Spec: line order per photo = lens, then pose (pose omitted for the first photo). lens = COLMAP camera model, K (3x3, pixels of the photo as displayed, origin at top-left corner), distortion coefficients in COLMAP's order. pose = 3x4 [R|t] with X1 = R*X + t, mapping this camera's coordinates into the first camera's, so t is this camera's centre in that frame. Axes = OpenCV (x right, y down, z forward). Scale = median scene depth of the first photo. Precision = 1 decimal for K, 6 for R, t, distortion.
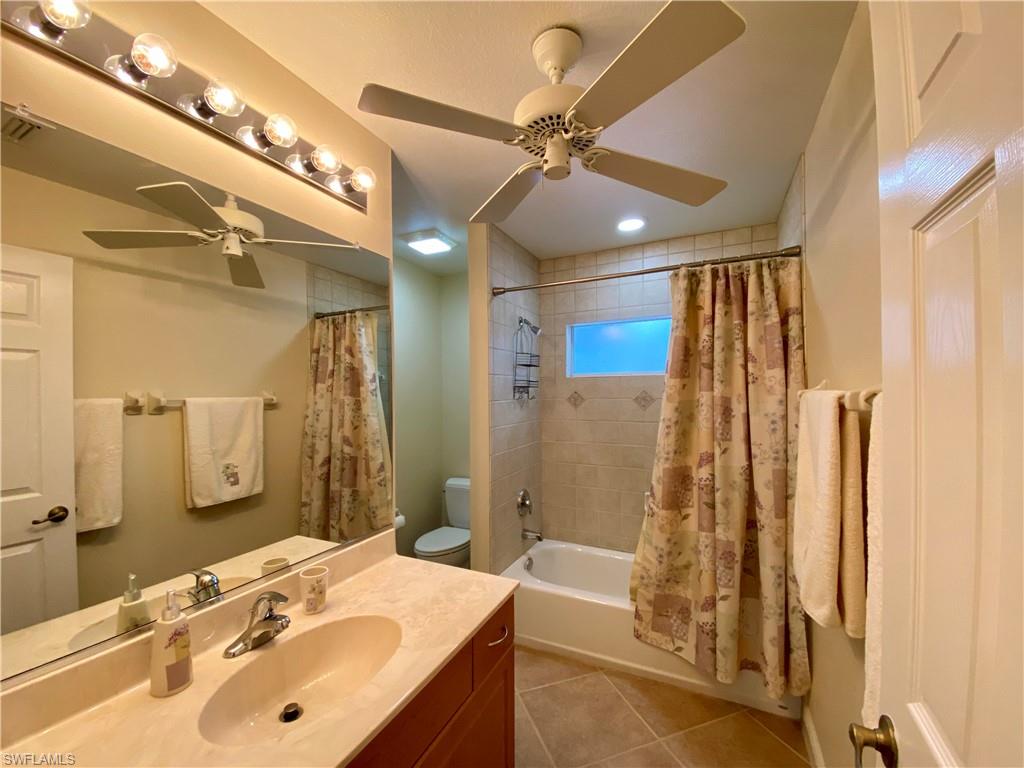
lens RADIAL K [[414.3, 0, 508.7], [0, 414.3, 390.6], [0, 0, 1]] dist [0.022937, -0.019958]
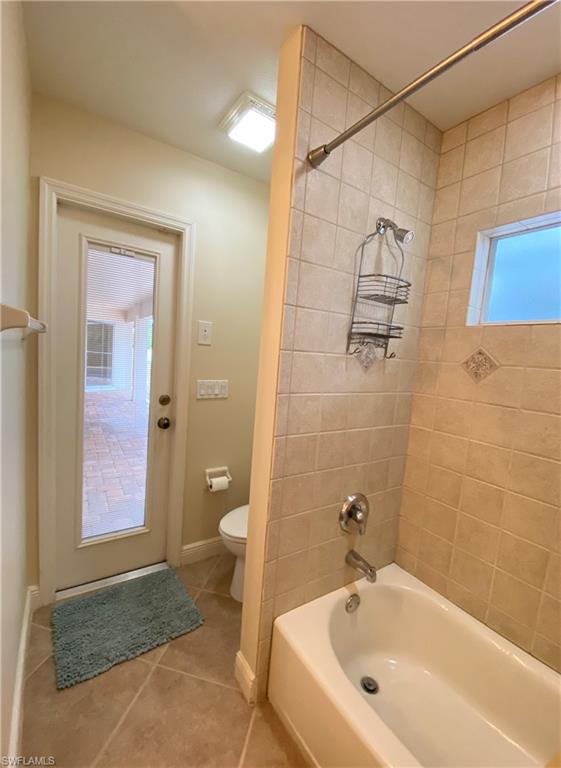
lens RADIAL K [[301.6, 0, 280.5], [0, 301.6, 384.0], [0, 0, 1]] dist [-0.013308, -0.000109]
pose [[0.840920, 0.117923, -0.528155, 0.159640], [-0.080017, 0.992336, 0.094160, 0.031827], [0.535211, -0.036919, 0.843911, 0.529539]]
